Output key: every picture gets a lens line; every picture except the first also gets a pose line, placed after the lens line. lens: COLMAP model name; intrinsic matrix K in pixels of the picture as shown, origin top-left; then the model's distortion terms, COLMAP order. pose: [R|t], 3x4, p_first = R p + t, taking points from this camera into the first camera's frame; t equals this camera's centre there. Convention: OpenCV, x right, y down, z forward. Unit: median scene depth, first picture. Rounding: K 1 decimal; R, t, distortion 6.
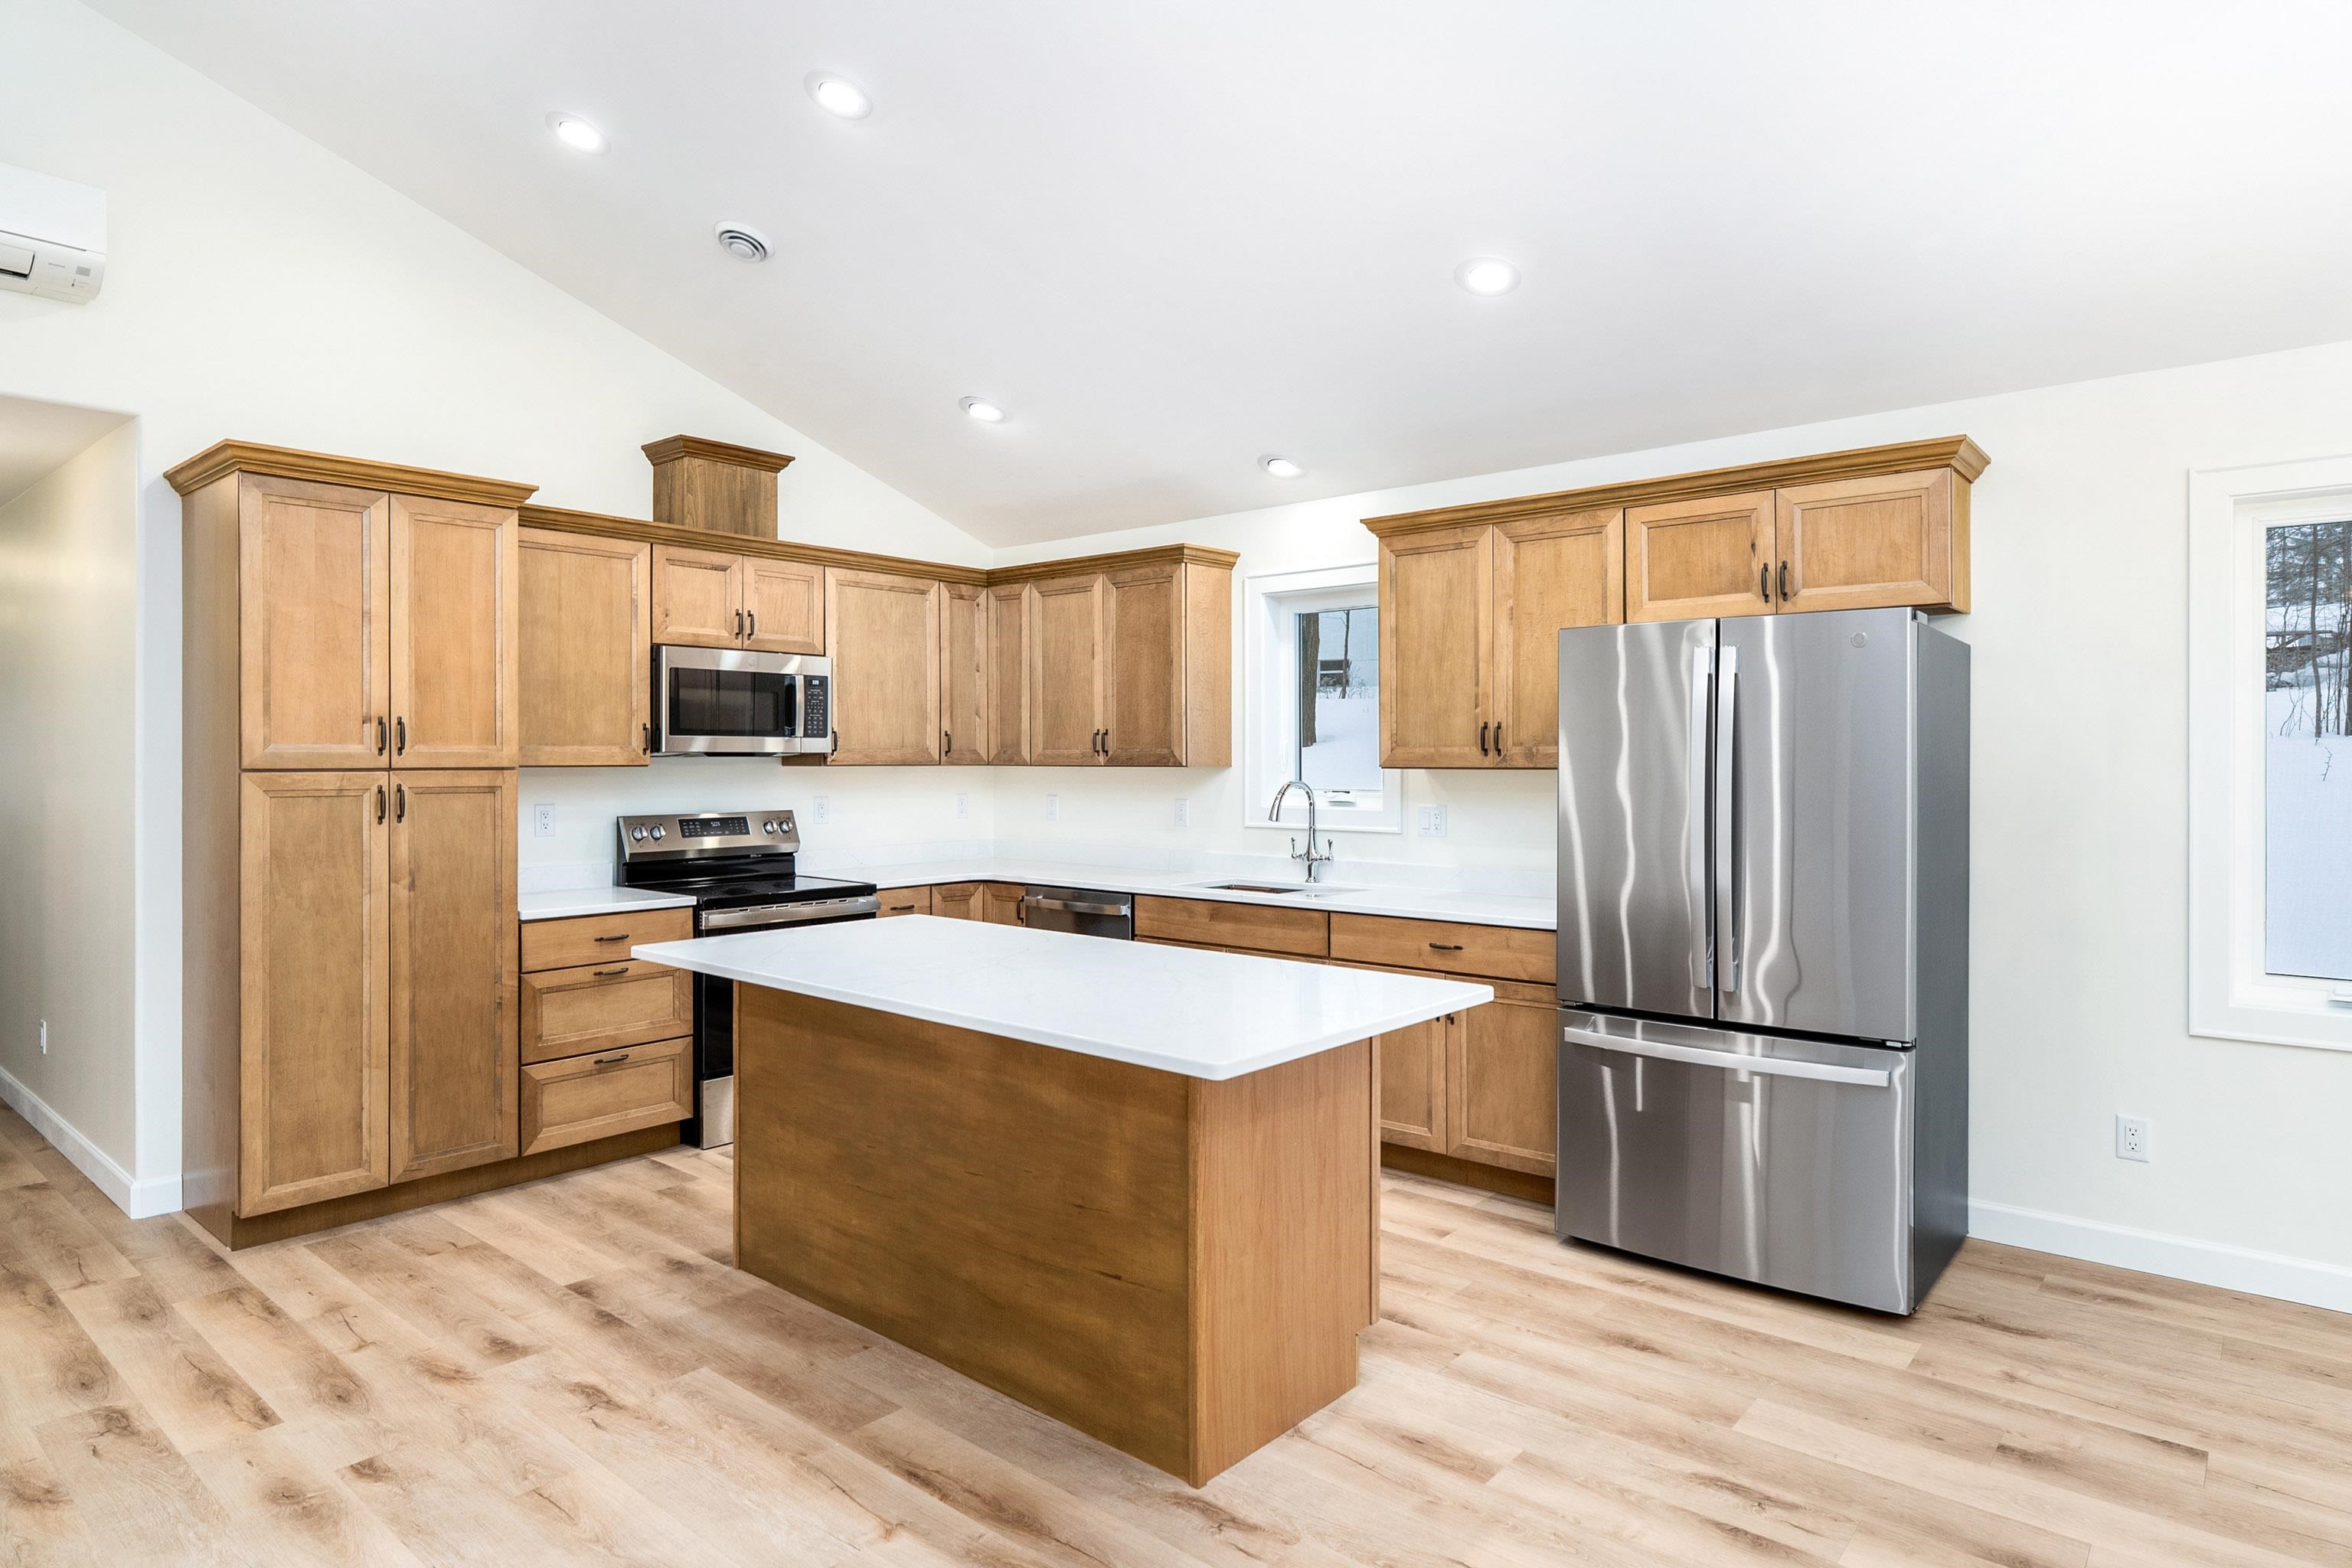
lens RADIAL K [[1321.7, 0, 1169.6], [0, 1321.7, 761.8], [0, 0, 1]] dist [-0.000095, -0.001046]
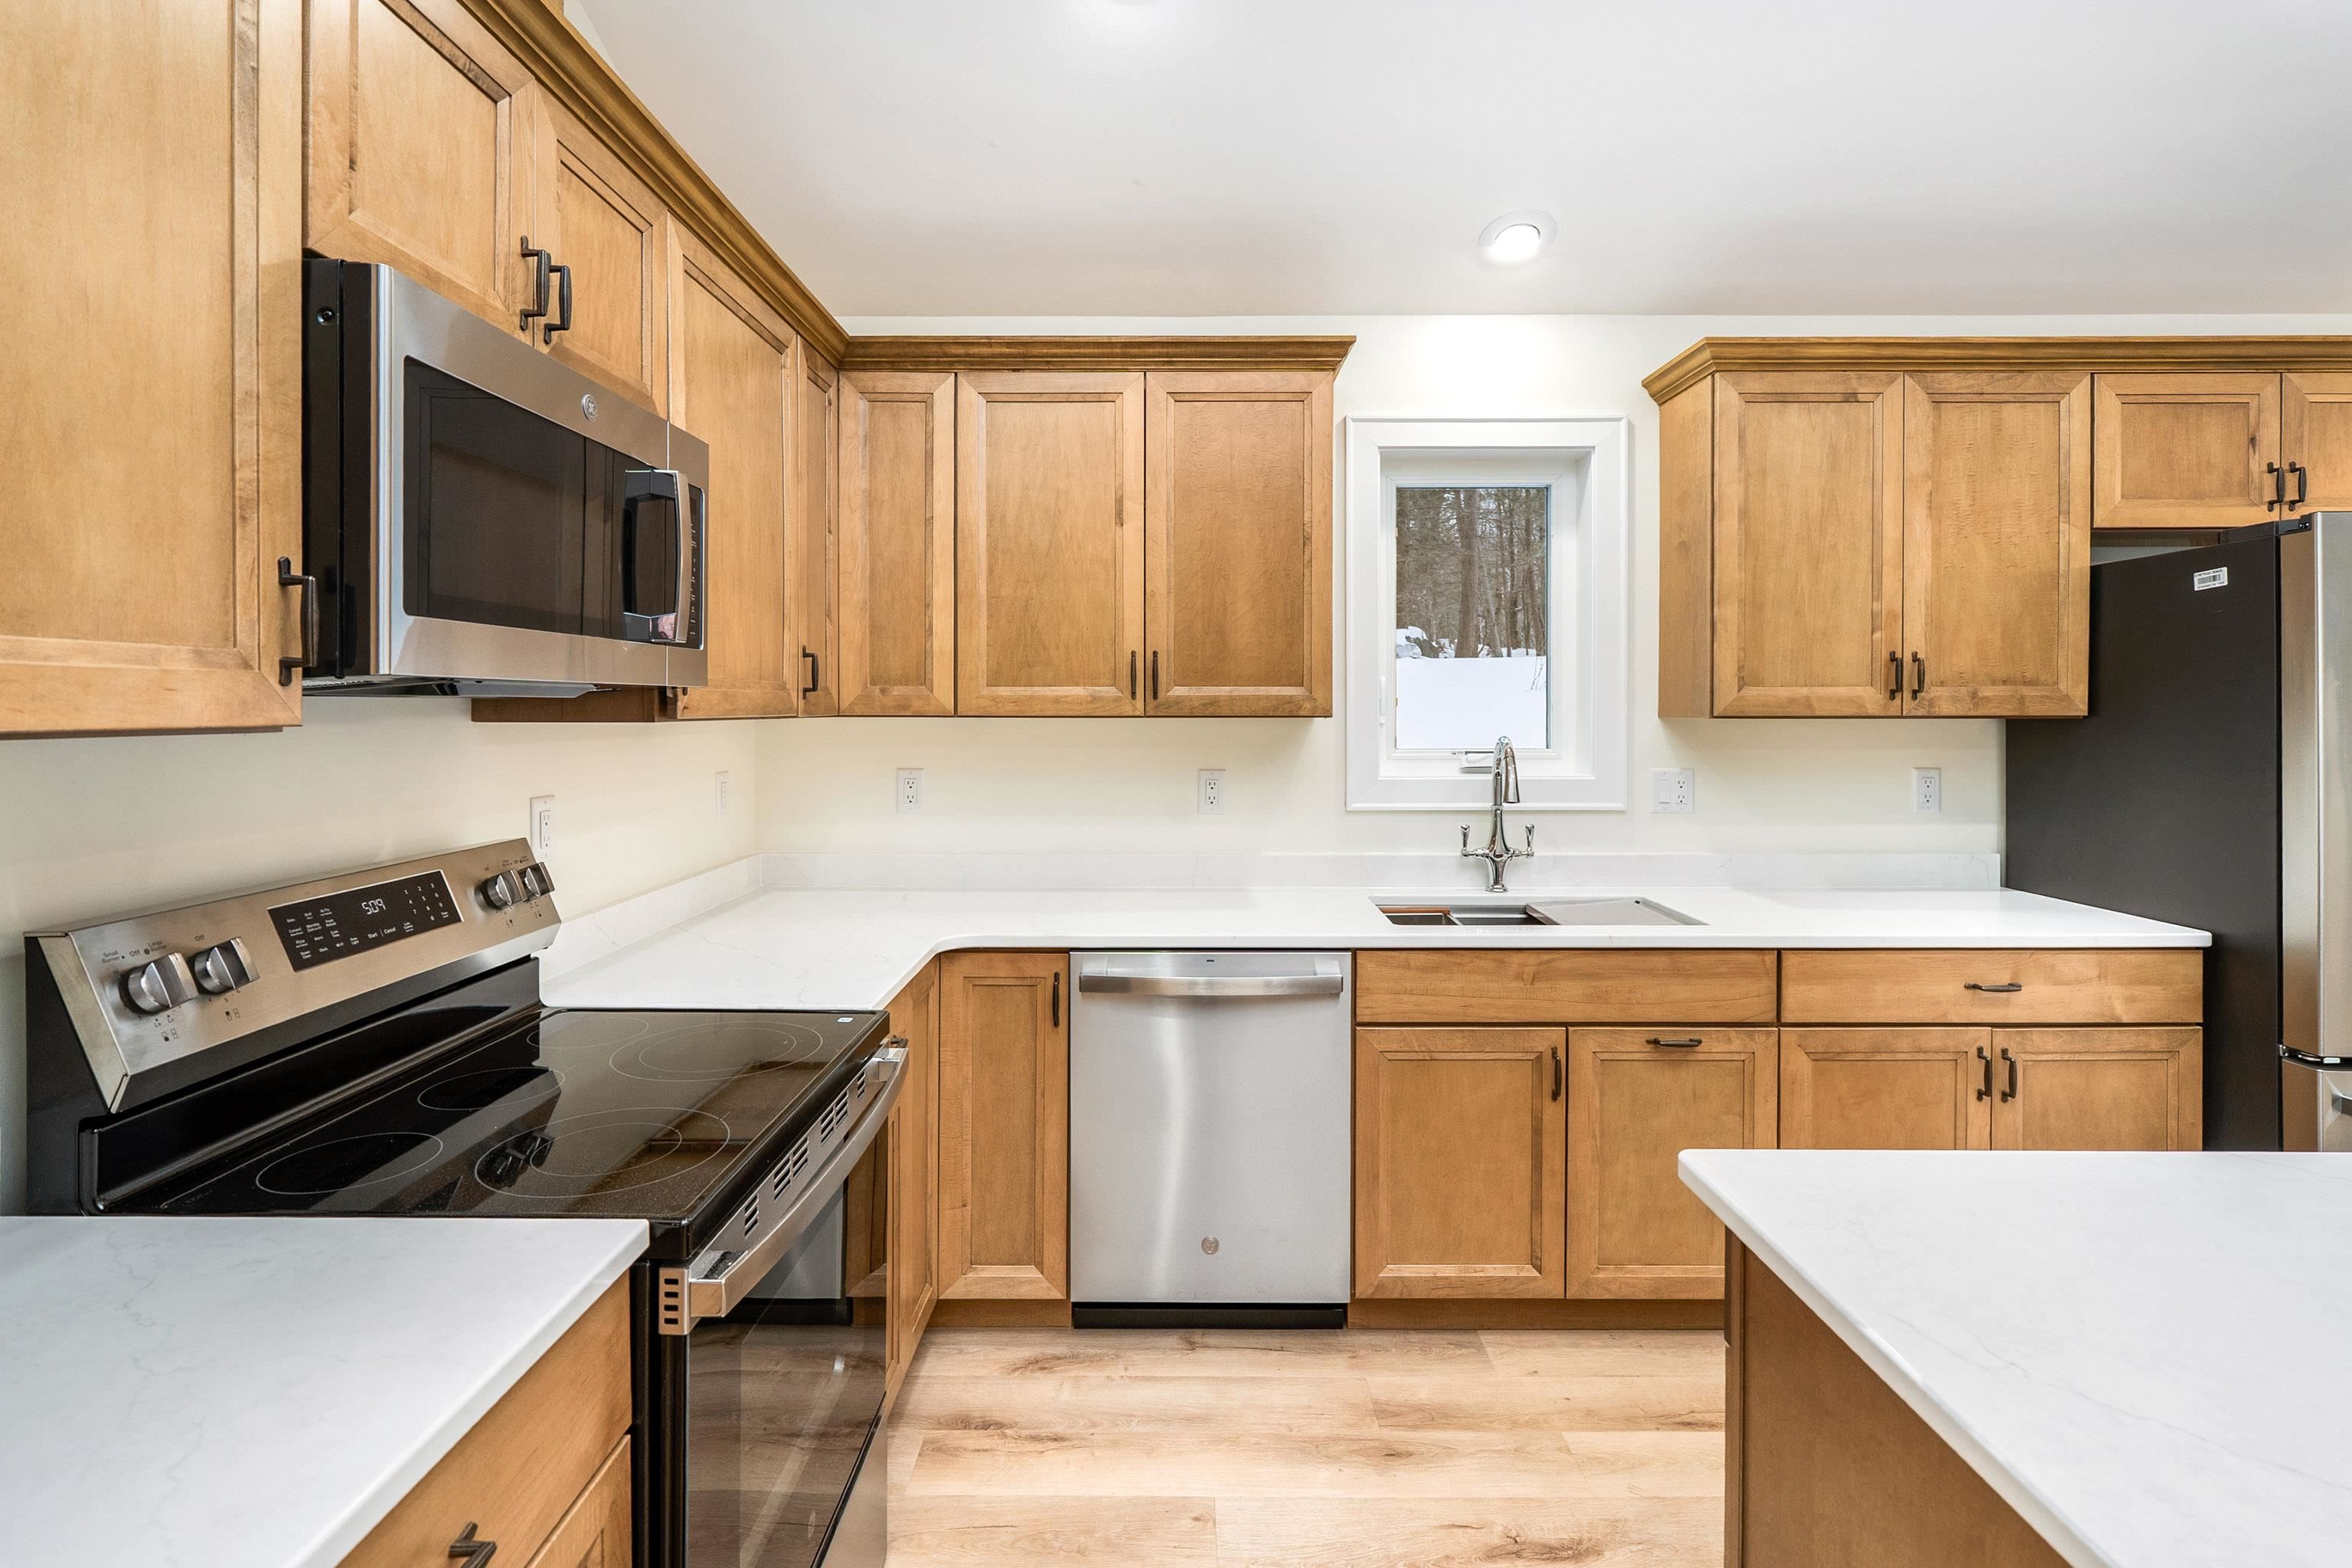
lens RADIAL K [[1118.3, 0, 1174.2], [0, 1118.3, 715.0], [0, 0, 1]] dist [-0.009464, -0.000383]
pose [[0.761516, -0.005973, 0.648119, -0.510057], [0.002374, 0.999977, 0.006426, -0.001203], [-0.648142, -0.003355, 0.761512, 0.924813]]
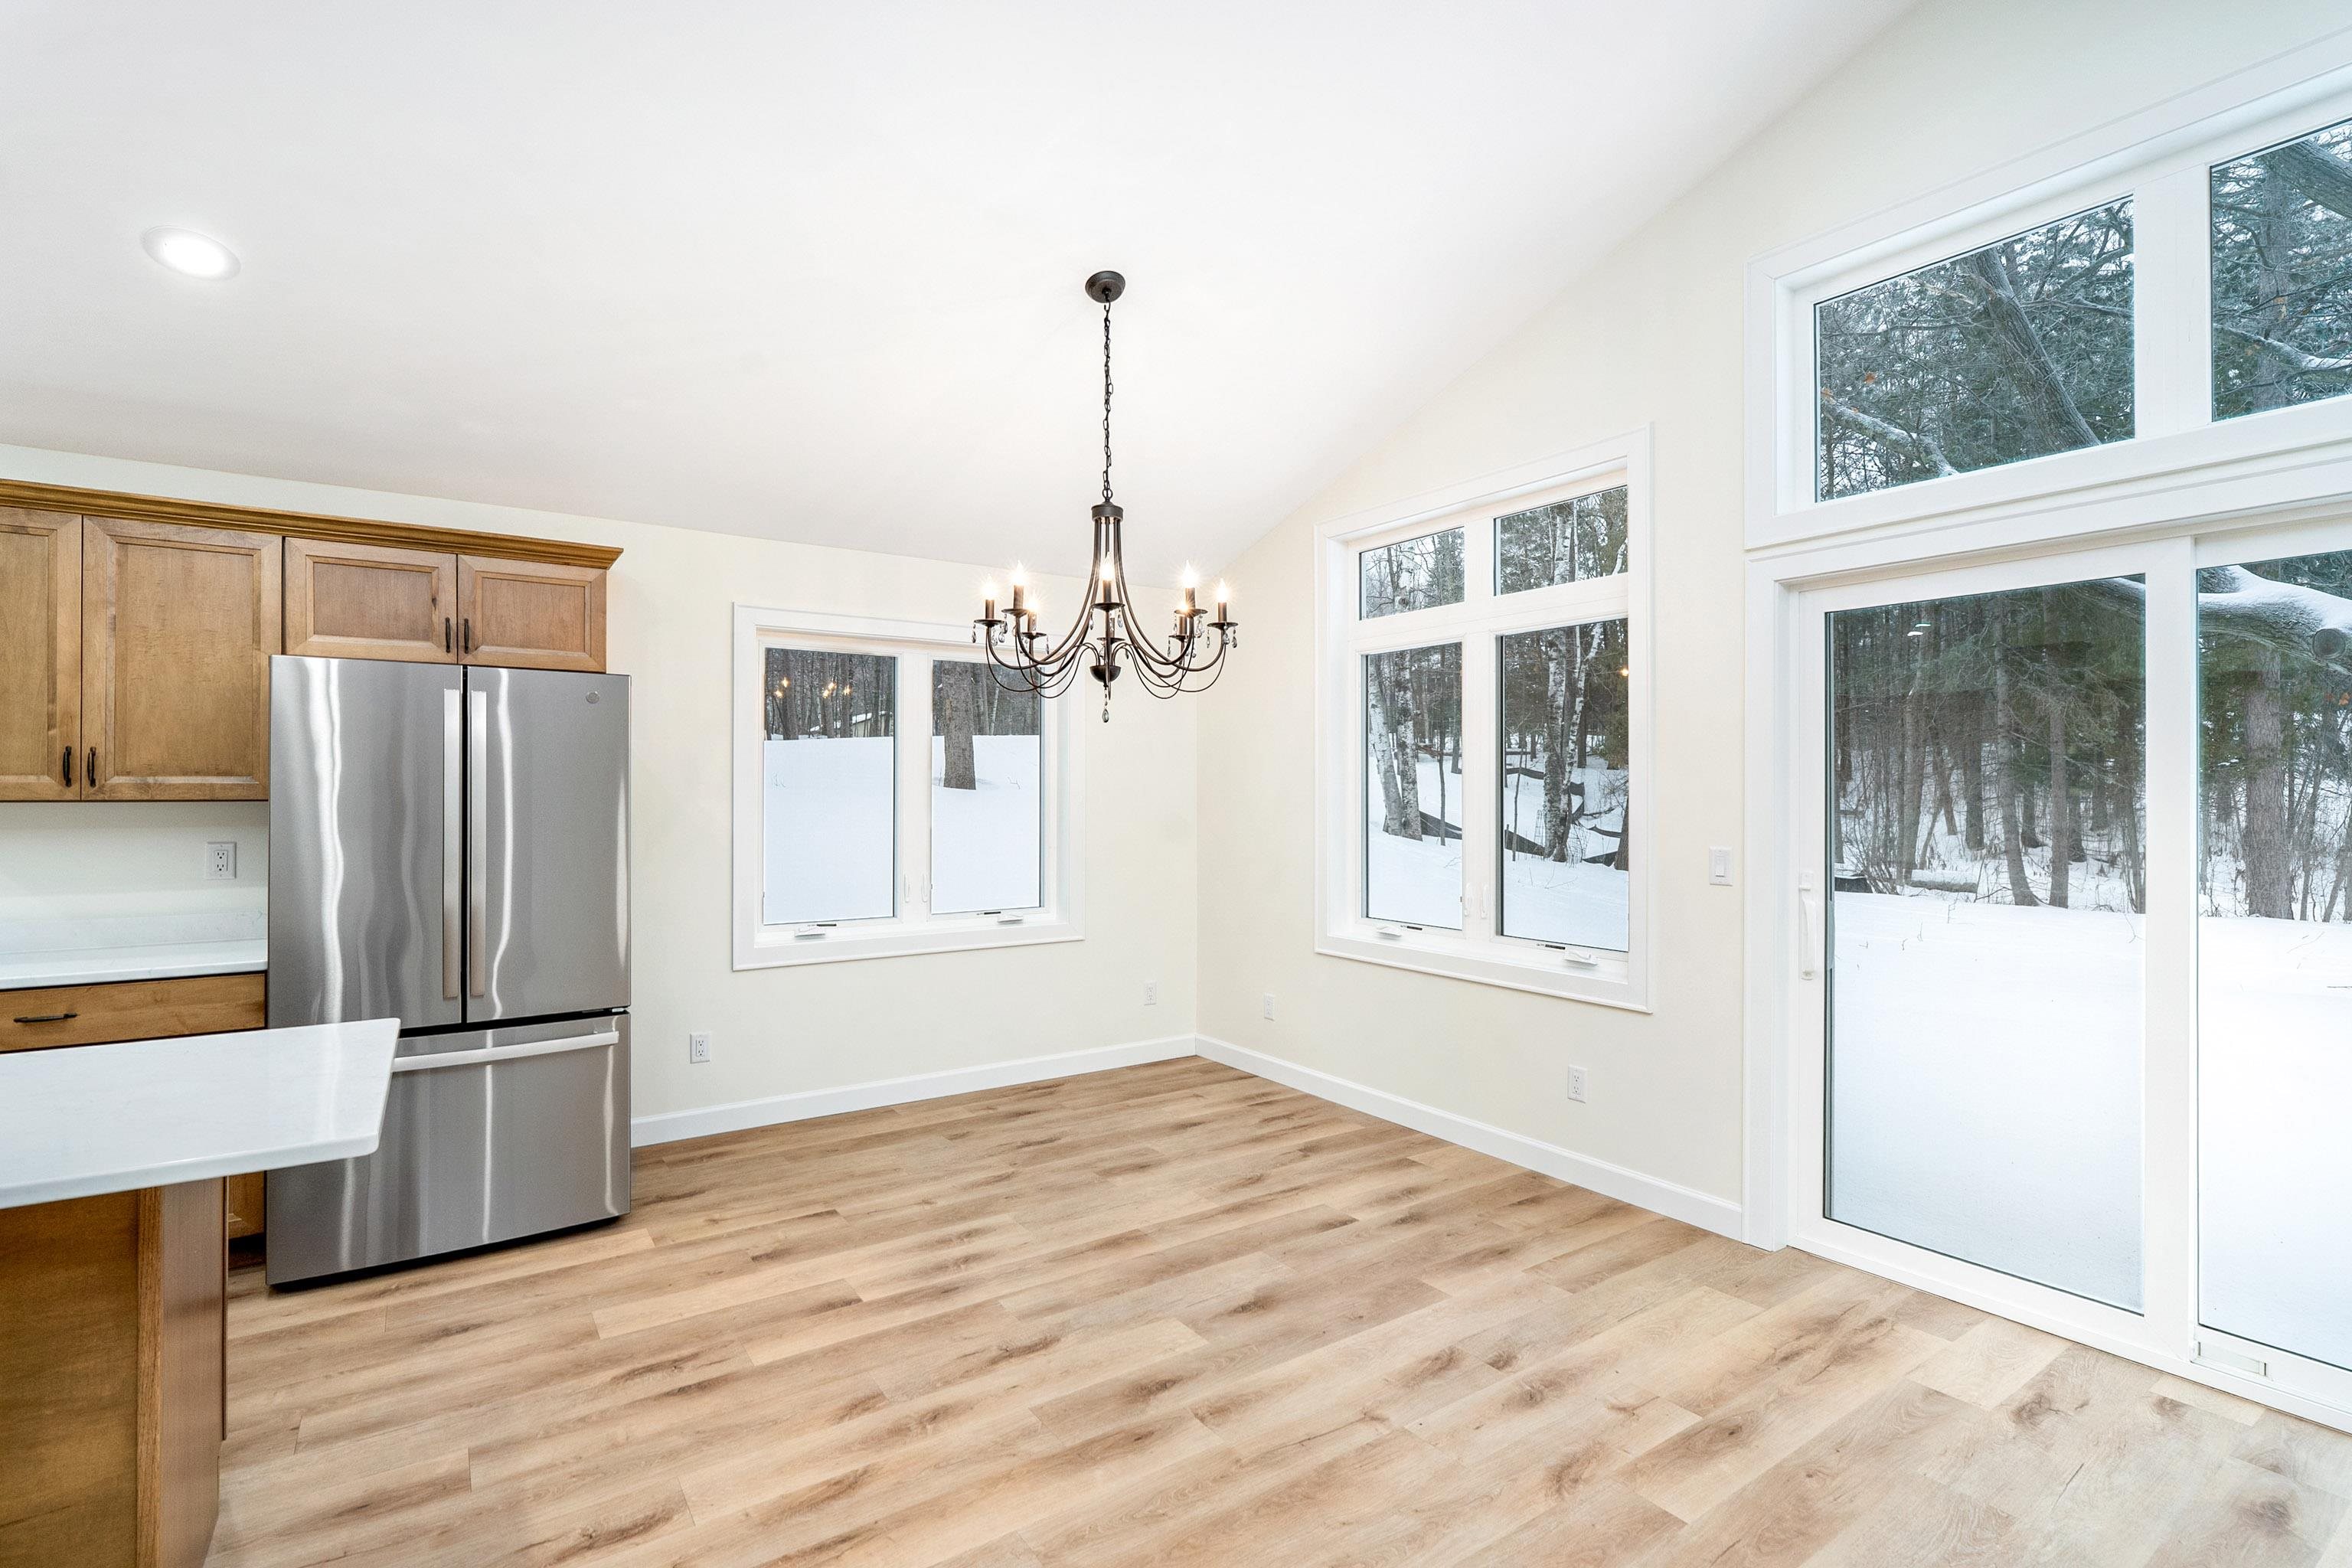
lens RADIAL K [[1099.0, 0, 1176.0], [0, 1099.0, 784.0], [0, 0, 1]] dist [-0.000835, 0.000074]
pose [[0.257339, 0.004526, 0.966311, -0.299053], [-0.000485, 0.999990, -0.004555, -0.003854], [-0.966321, 0.000703, 0.257338, 0.156368]]
